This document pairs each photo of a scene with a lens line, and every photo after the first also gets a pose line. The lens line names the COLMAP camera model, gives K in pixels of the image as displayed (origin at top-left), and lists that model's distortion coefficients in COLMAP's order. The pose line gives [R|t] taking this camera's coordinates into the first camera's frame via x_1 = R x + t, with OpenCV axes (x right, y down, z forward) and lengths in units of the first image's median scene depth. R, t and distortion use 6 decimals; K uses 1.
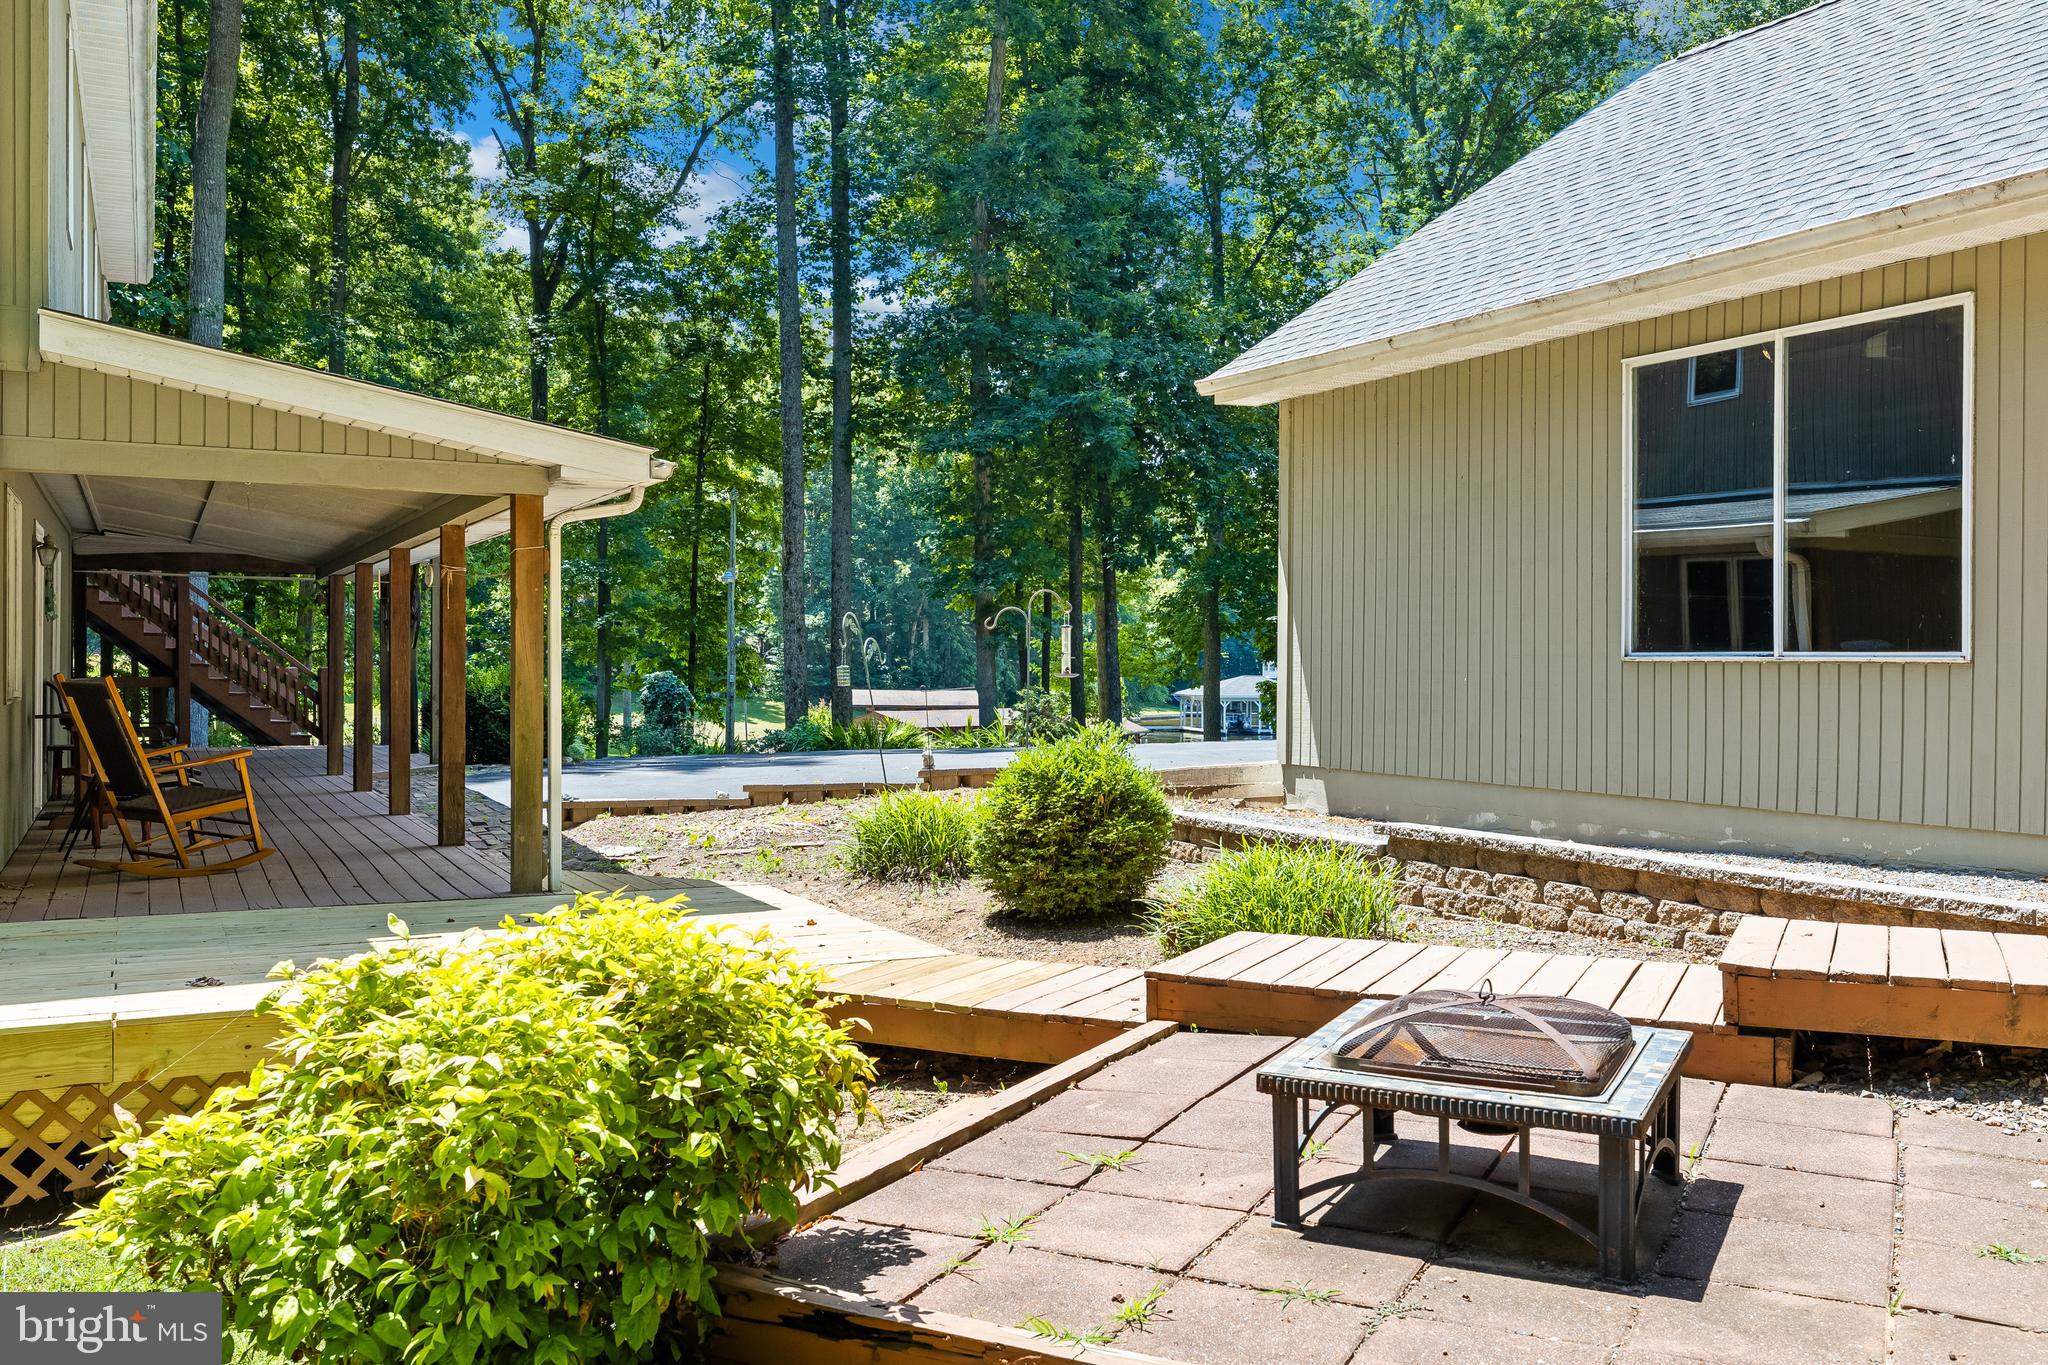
lens RADIAL K [[1711.7, 0, 1020.2], [0, 1711.7, 680.0], [0, 0, 1]] dist [-0.004630, -0.003415]
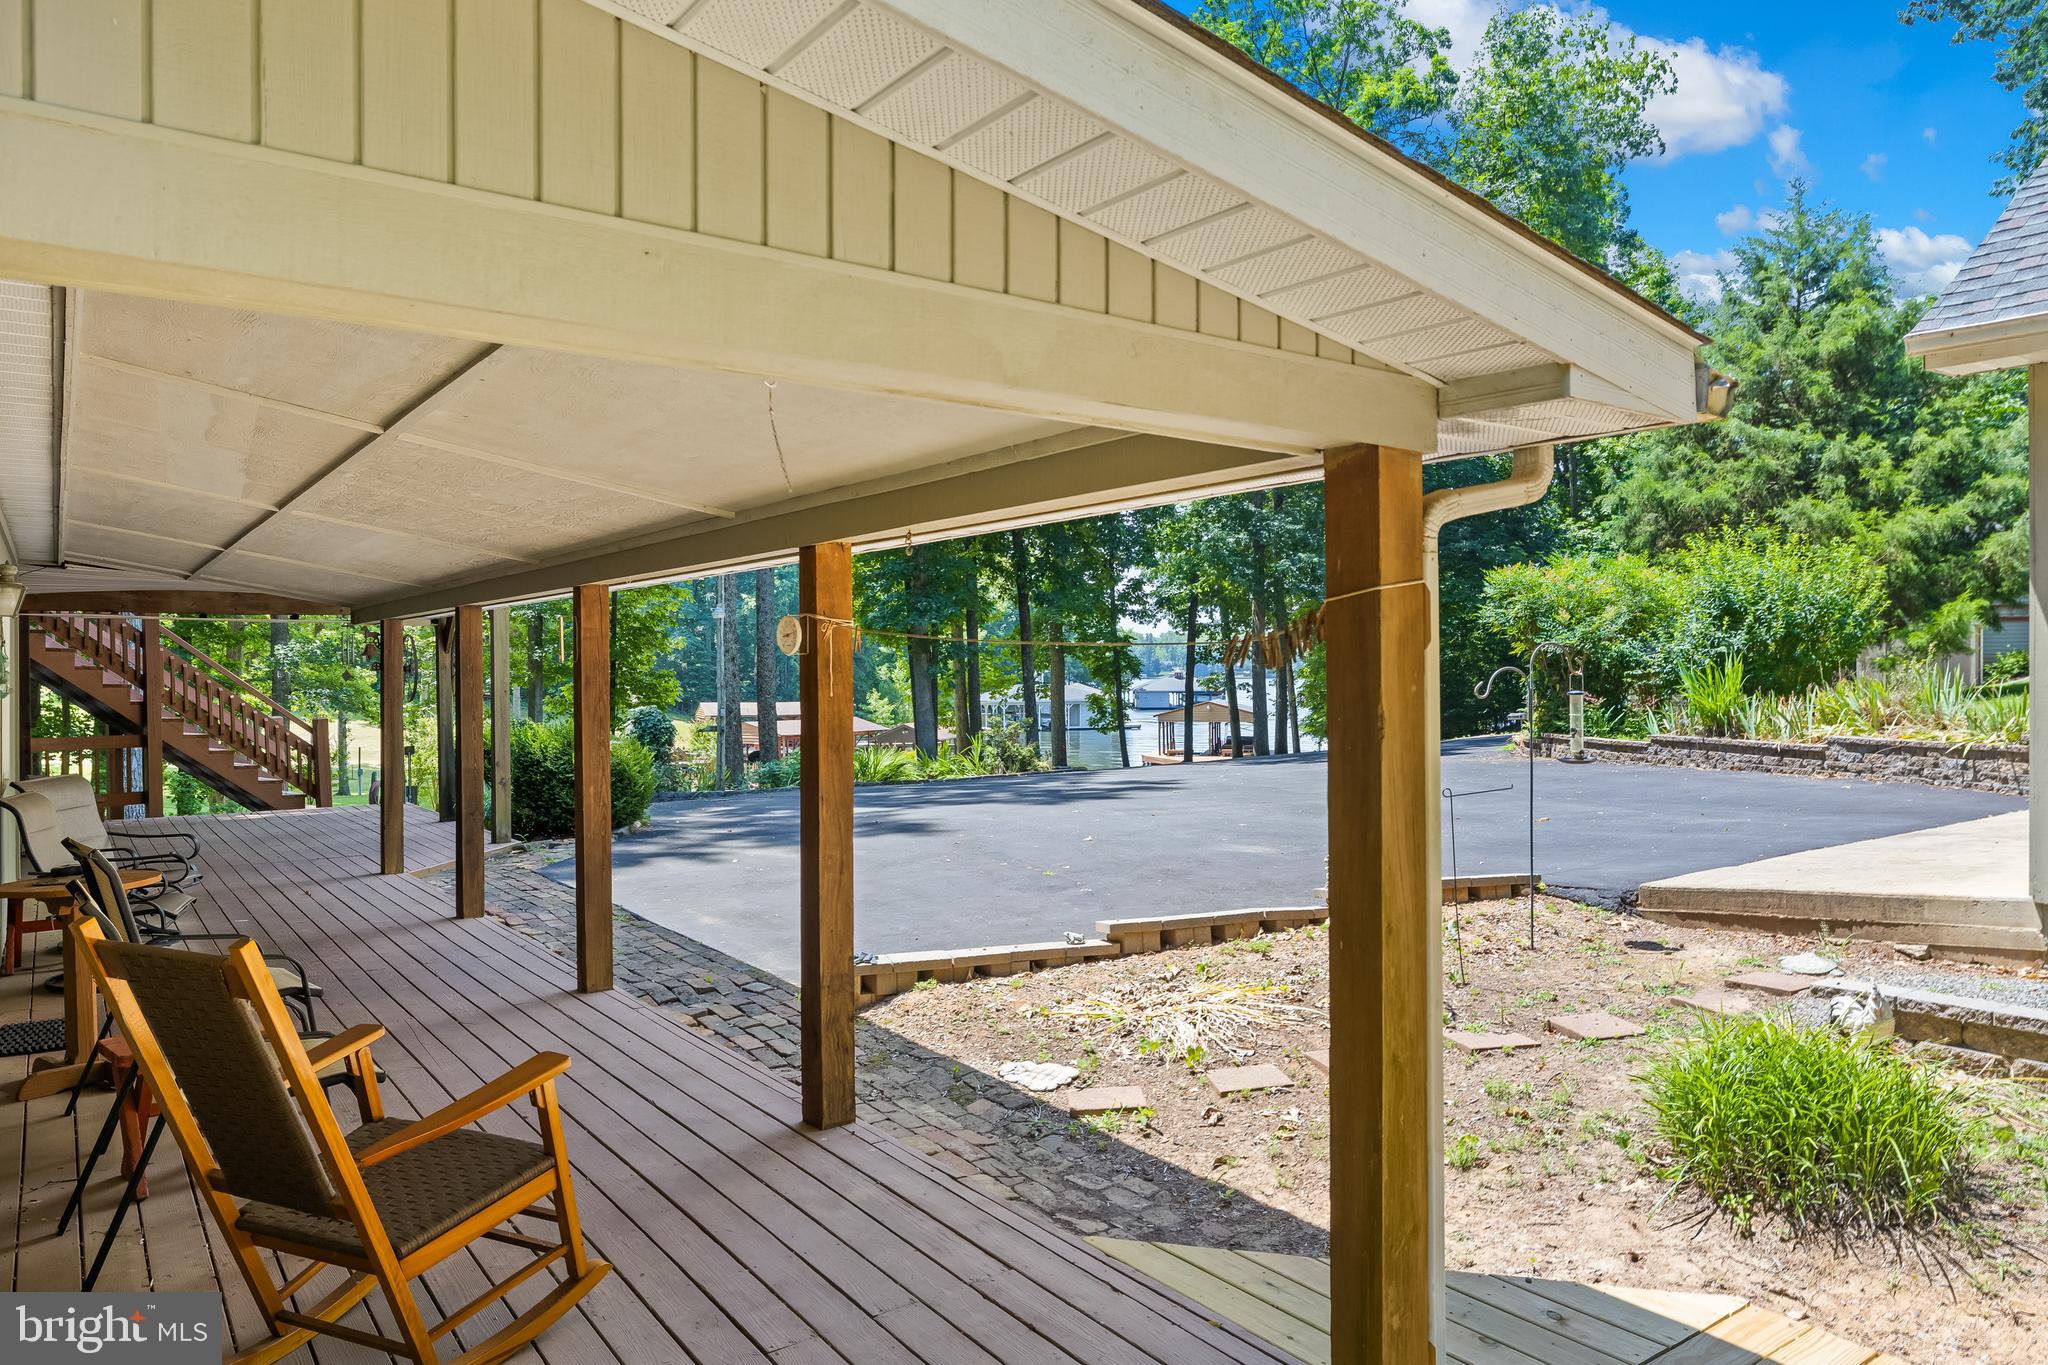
lens RADIAL K [[1334.1, 0, 1013.0], [0, 1334.1, 673.1], [0, 0, 1]] dist [0.002362, 0.003427]
pose [[0.988816, -0.012347, 0.148630, -0.076848], [0.013728, 0.999872, -0.008272, -0.010162], [-0.148509, 0.010220, 0.988858, 0.128872]]
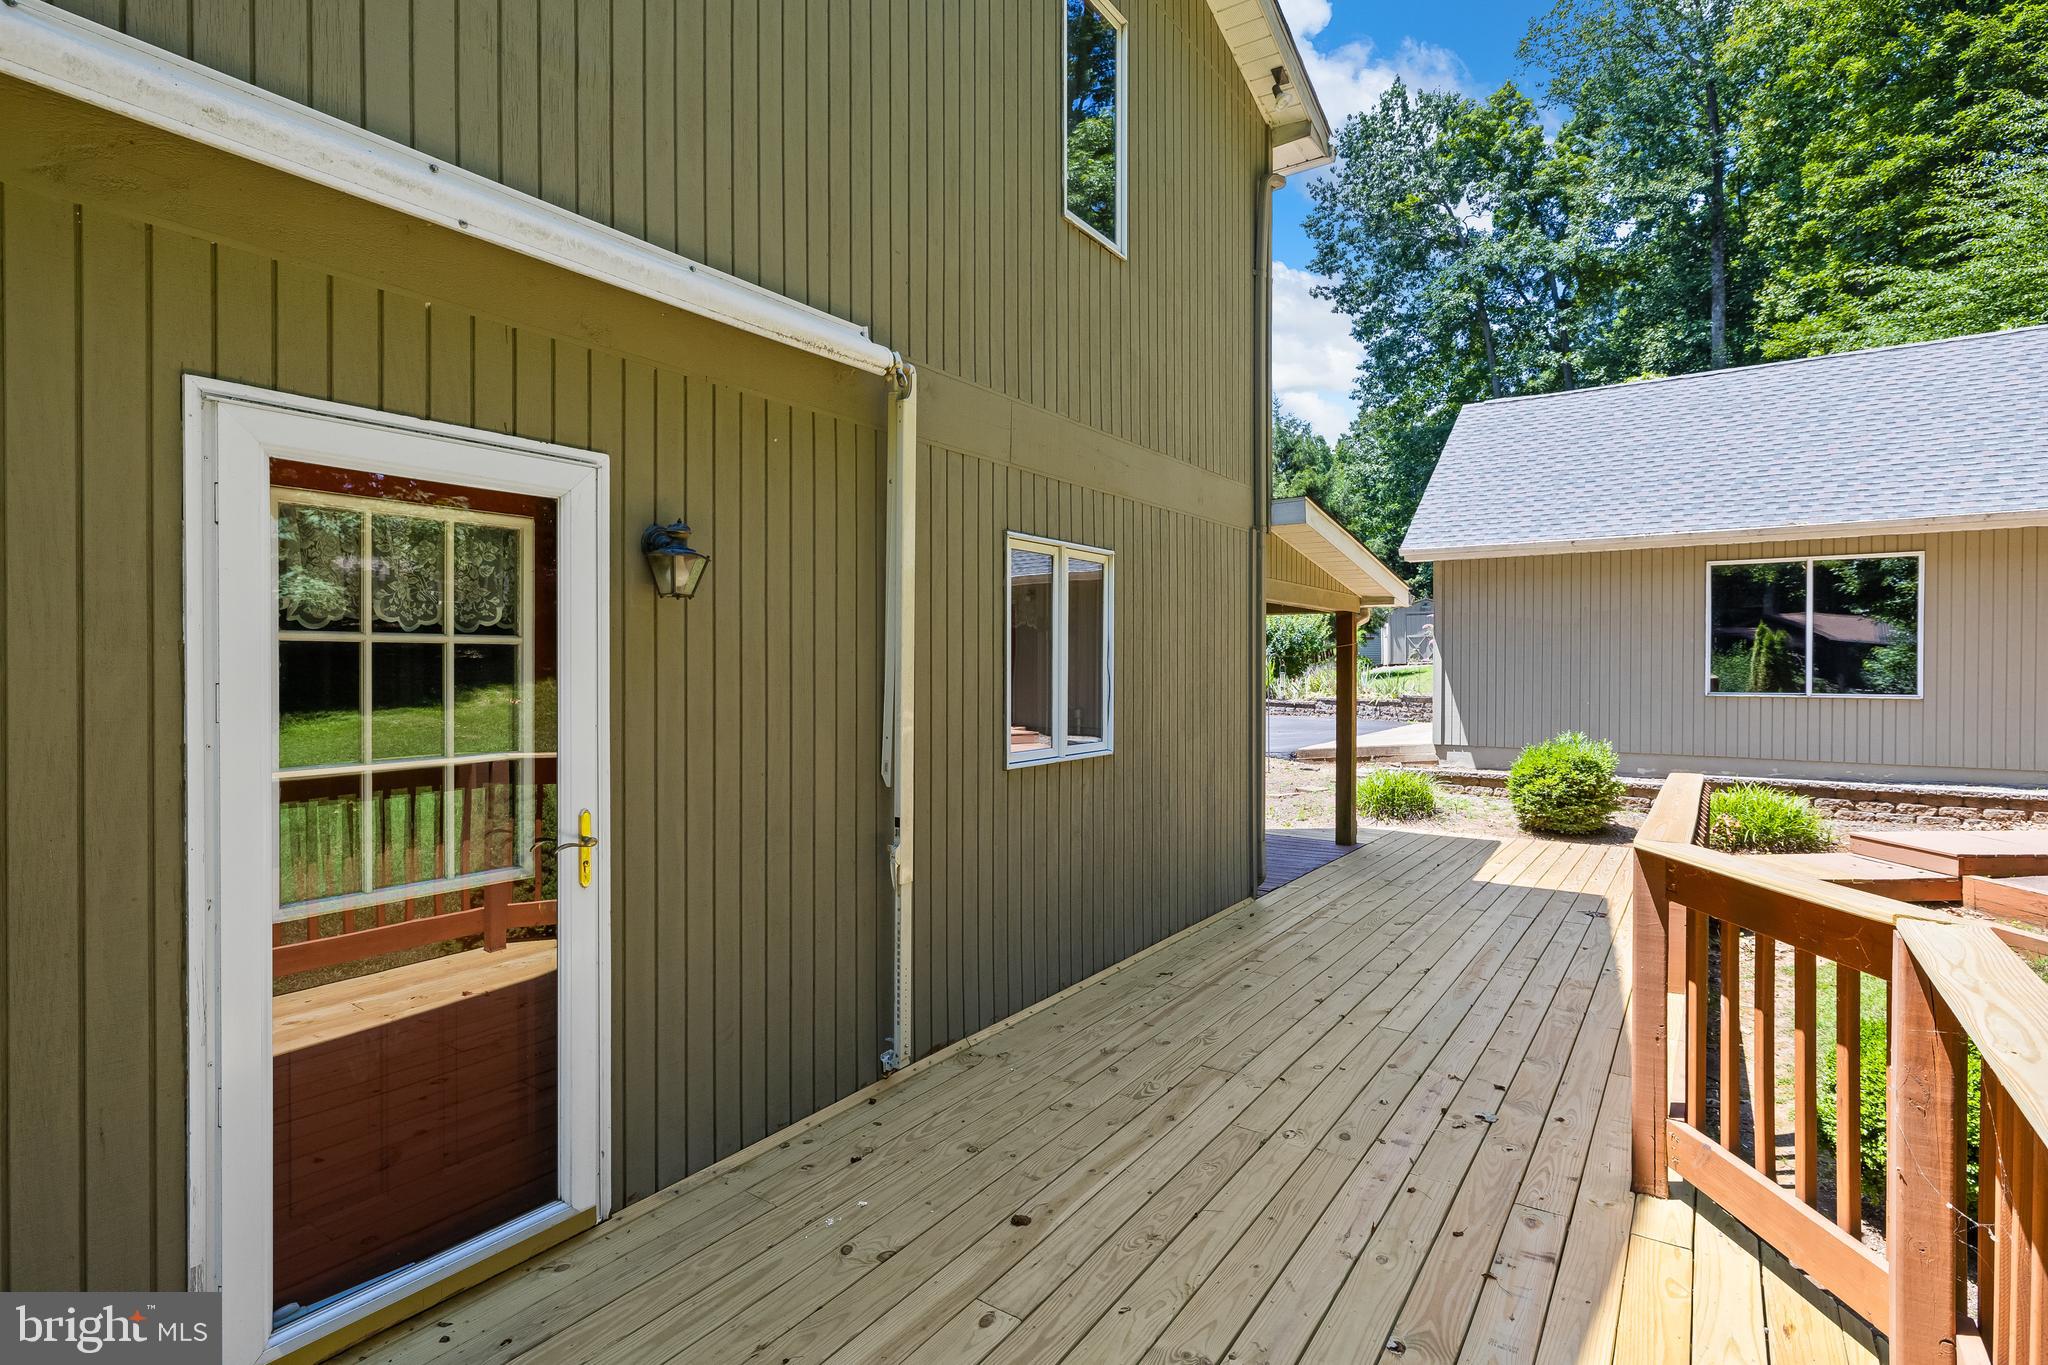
lens RADIAL K [[978.5, 0, 1018.6], [0, 978.5, 667.1], [0, 0, 1]] dist [-0.011079, 0.000043]
pose [[0.889857, -0.008293, 0.456164, -0.189747], [0.011250, 0.999930, -0.003768, -0.009963], [-0.456101, 0.008485, 0.889888, 0.050869]]
